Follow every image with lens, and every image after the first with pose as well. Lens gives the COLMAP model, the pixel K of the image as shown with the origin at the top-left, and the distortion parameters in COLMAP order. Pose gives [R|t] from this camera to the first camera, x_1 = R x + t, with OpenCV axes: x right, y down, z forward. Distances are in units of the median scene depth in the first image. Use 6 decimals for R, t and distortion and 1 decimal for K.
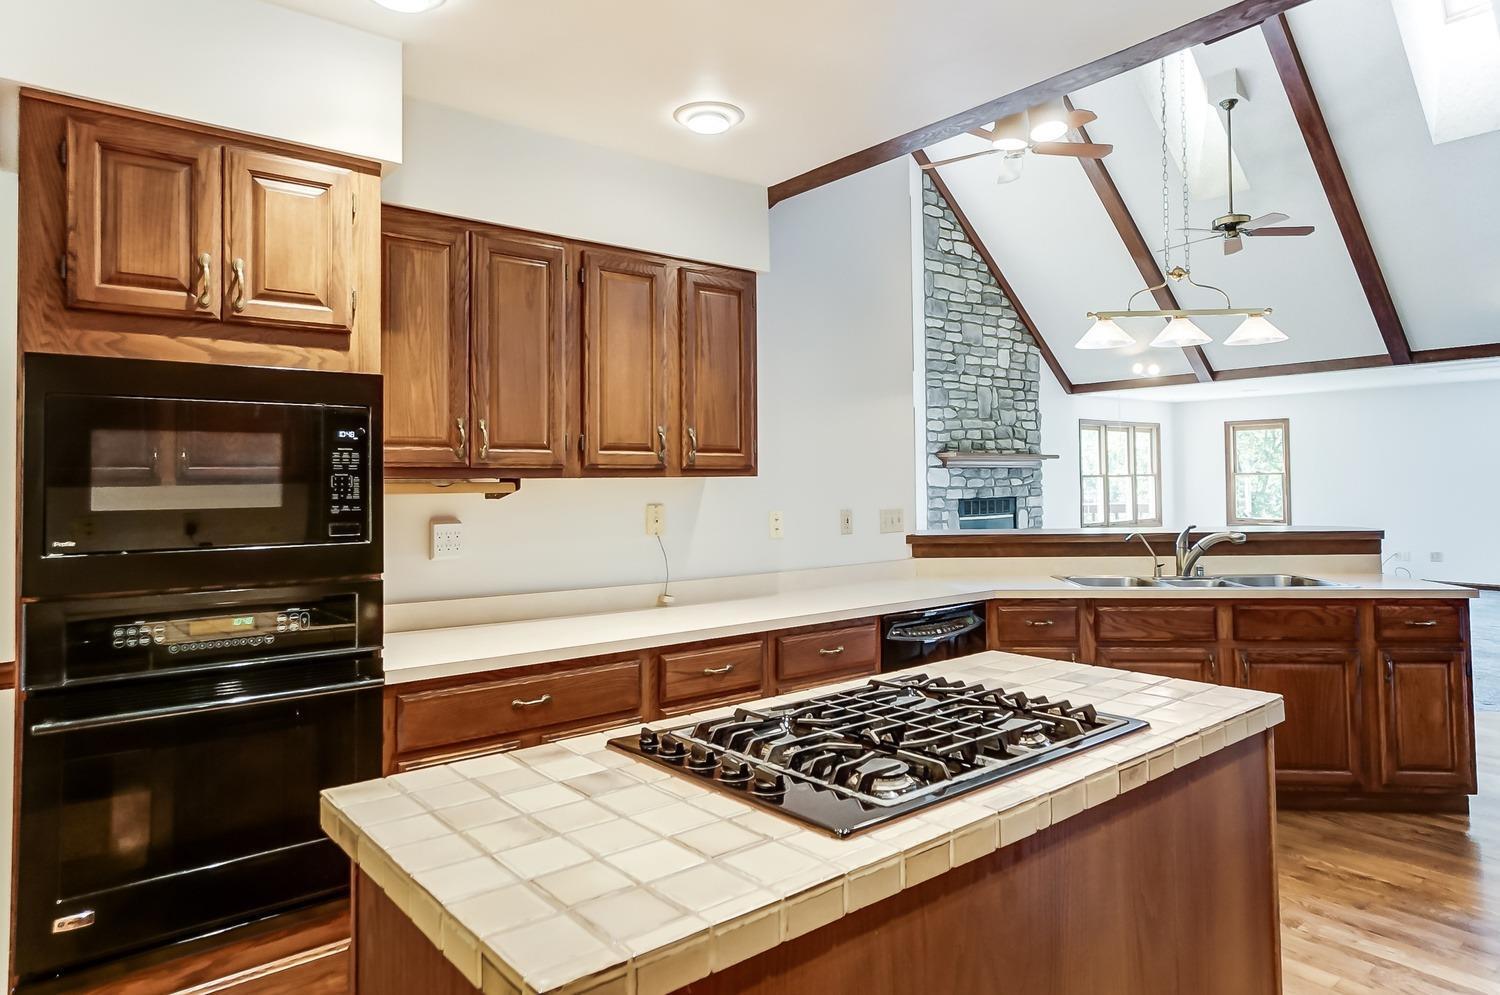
lens RADIAL K [[905.8, 0, 751.9], [0, 905.8, 454.4], [0, 0, 1]] dist [0.002902, 0.000566]
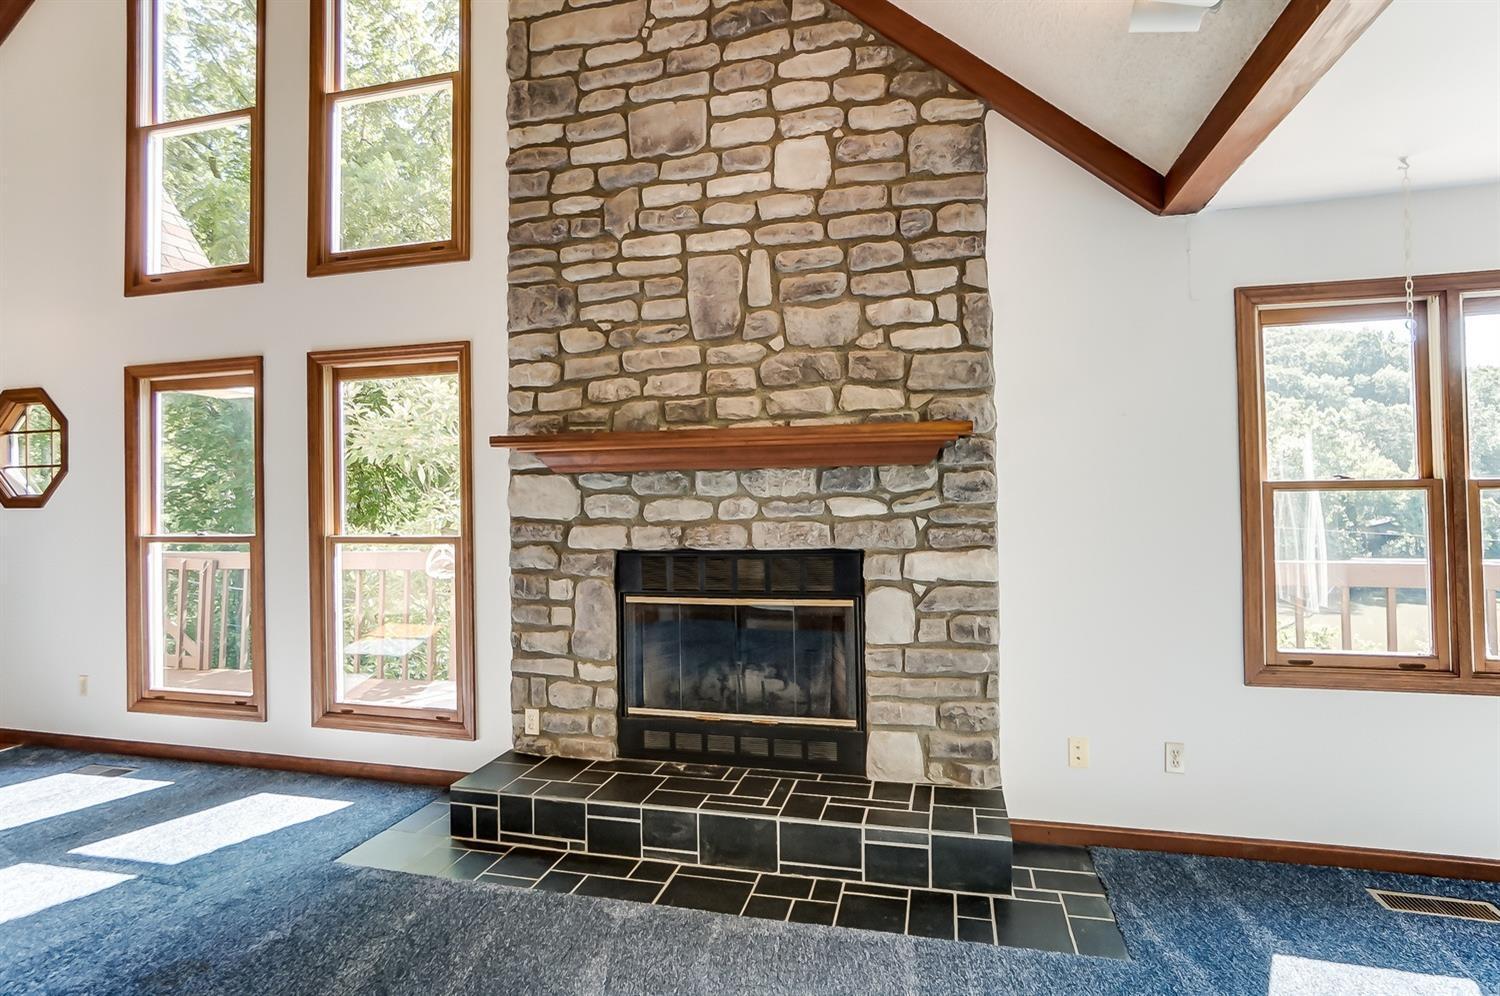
lens RADIAL K [[752.9, 0, 750.0], [0, 752.9, 498.0], [0, 0, 1]] dist [-0.028856, 0.000134]
pose [[0.600047, -0.012371, -0.799869, 0.515949], [0.024659, 0.999691, 0.003037, 0.025947], [0.799585, -0.021546, 0.600166, 0.825554]]
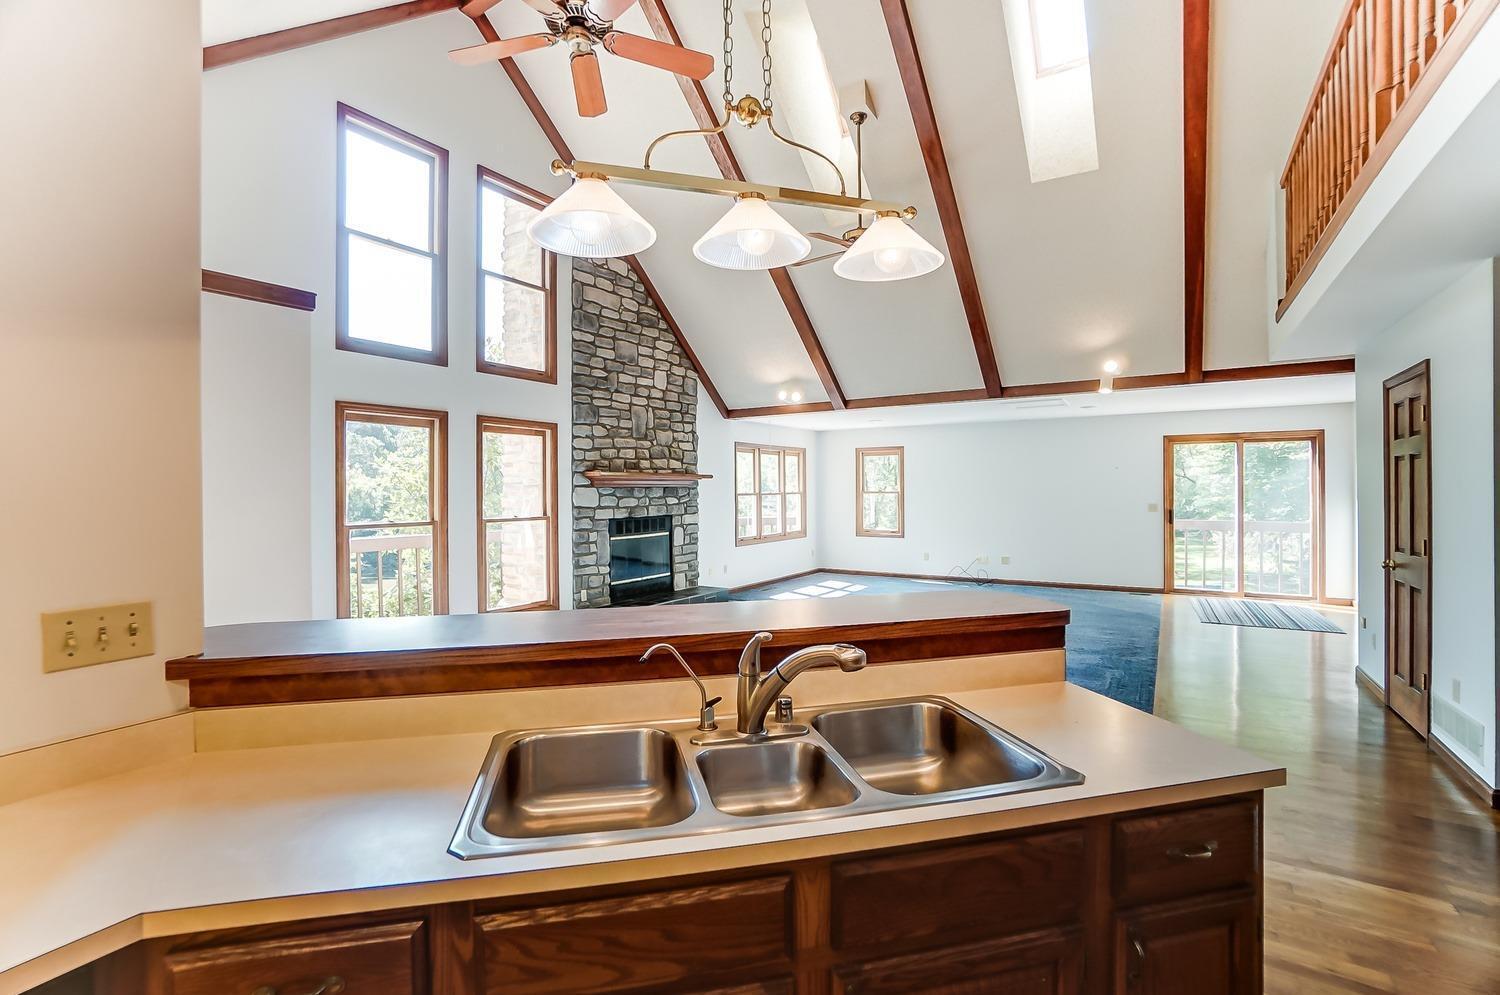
lens RADIAL K [[671.8, 0, 740.8], [0, 671.8, 488.2], [0, 0, 1]] dist [-0.065904, 0.021594]
pose [[0.953388, 0.004354, 0.301717, 0.141015], [-0.011622, 0.999684, 0.022298, -0.001740], [-0.301525, -0.024765, 0.953137, 0.258099]]
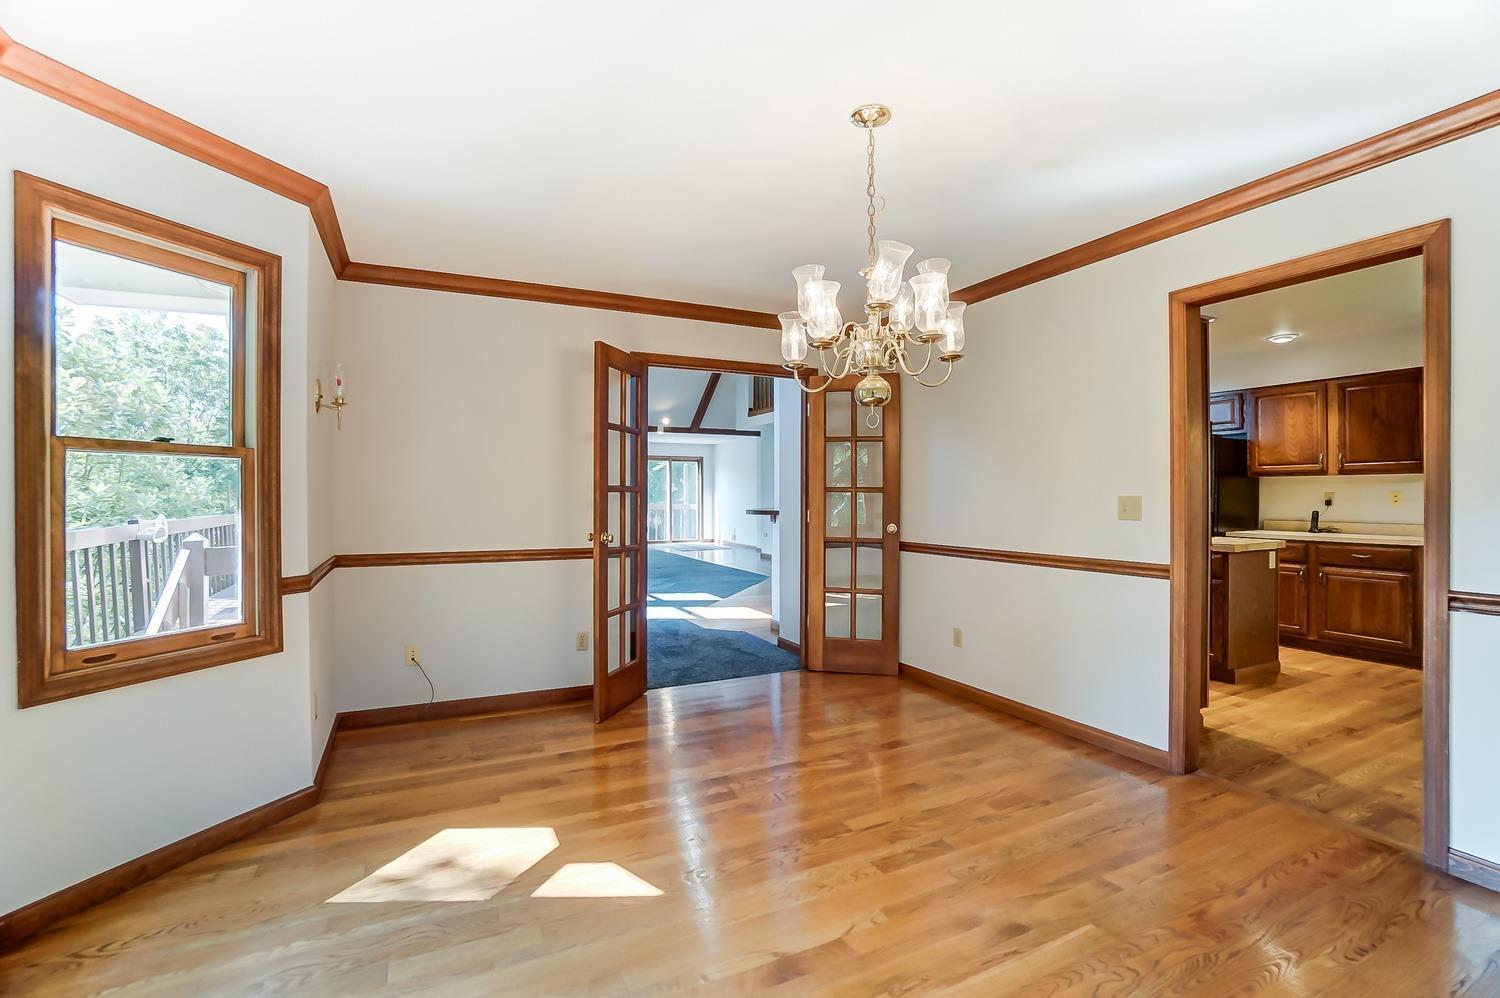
lens RADIAL K [[671.8, 0, 740.8], [0, 671.8, 489.7], [0, 0, 1]] dist [-0.065904, 0.021594]
pose [[0.225256, 0.012792, 0.974216, -0.512382], [-0.026052, 0.999635, -0.007103, 0.025197], [-0.973951, -0.023780, 0.225507, 0.327413]]
